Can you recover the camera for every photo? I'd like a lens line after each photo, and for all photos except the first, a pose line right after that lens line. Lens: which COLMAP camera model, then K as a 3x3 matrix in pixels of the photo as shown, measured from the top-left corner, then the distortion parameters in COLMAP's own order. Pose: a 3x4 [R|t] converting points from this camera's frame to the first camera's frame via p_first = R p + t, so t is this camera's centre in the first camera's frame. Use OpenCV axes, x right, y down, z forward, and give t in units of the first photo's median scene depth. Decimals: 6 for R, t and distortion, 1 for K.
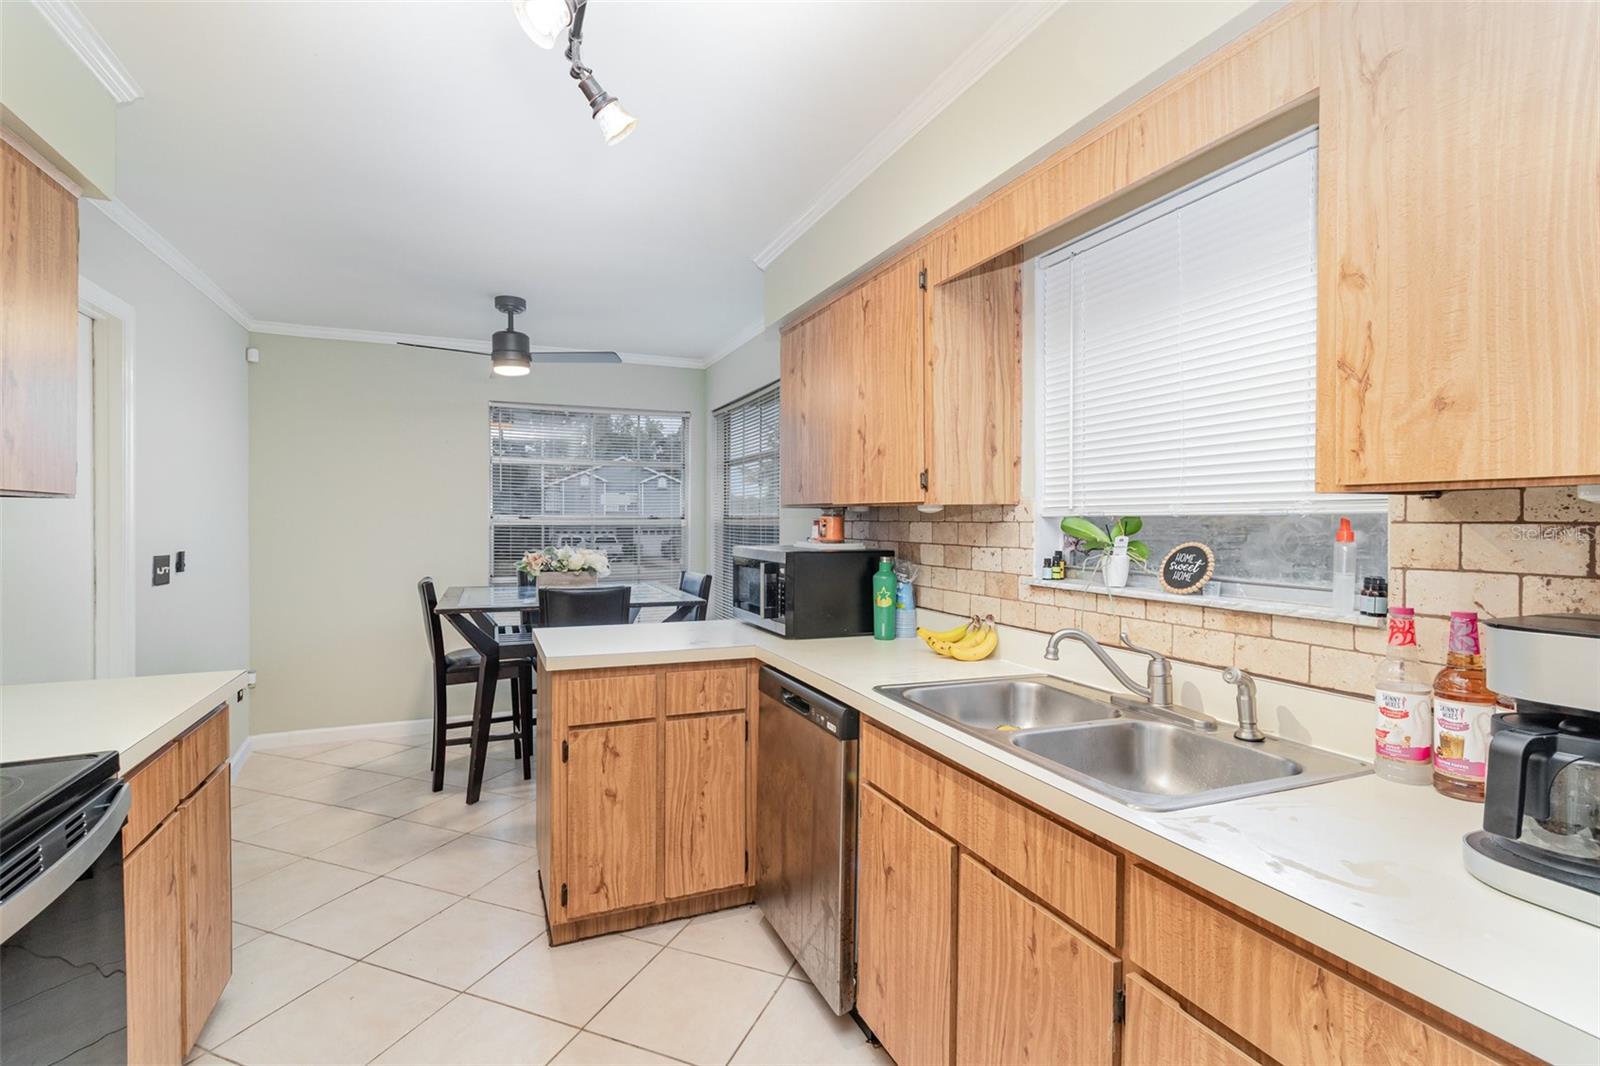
lens RADIAL K [[750.0, 0, 805.7], [0, 750.0, 537.5], [0, 0, 1]] dist [0.001714, 0.000733]
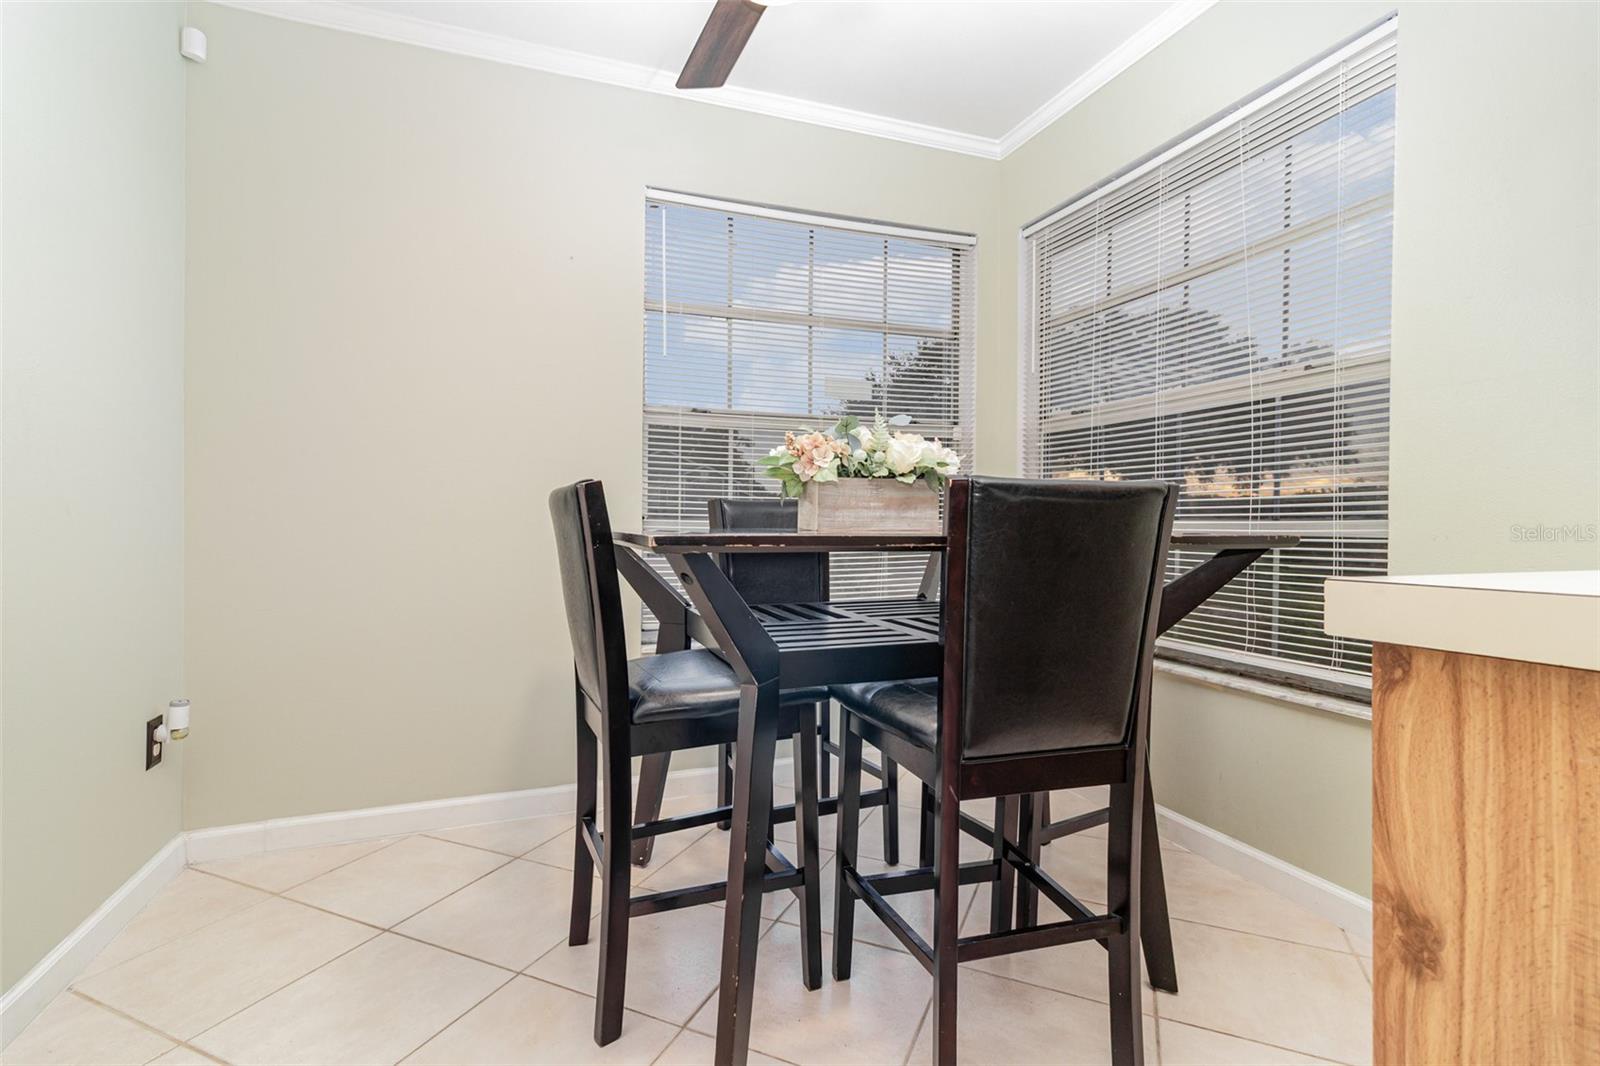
lens RADIAL K [[750.0, 0, 790.8], [0, 750.0, 524.5], [0, 0, 1]] dist [0.001714, 0.000733]
pose [[0.998488, 0.003232, -0.054870, -0.346620], [-0.003034, 0.999989, 0.003684, 0.070238], [0.054881, -0.003512, 0.998487, 0.574354]]
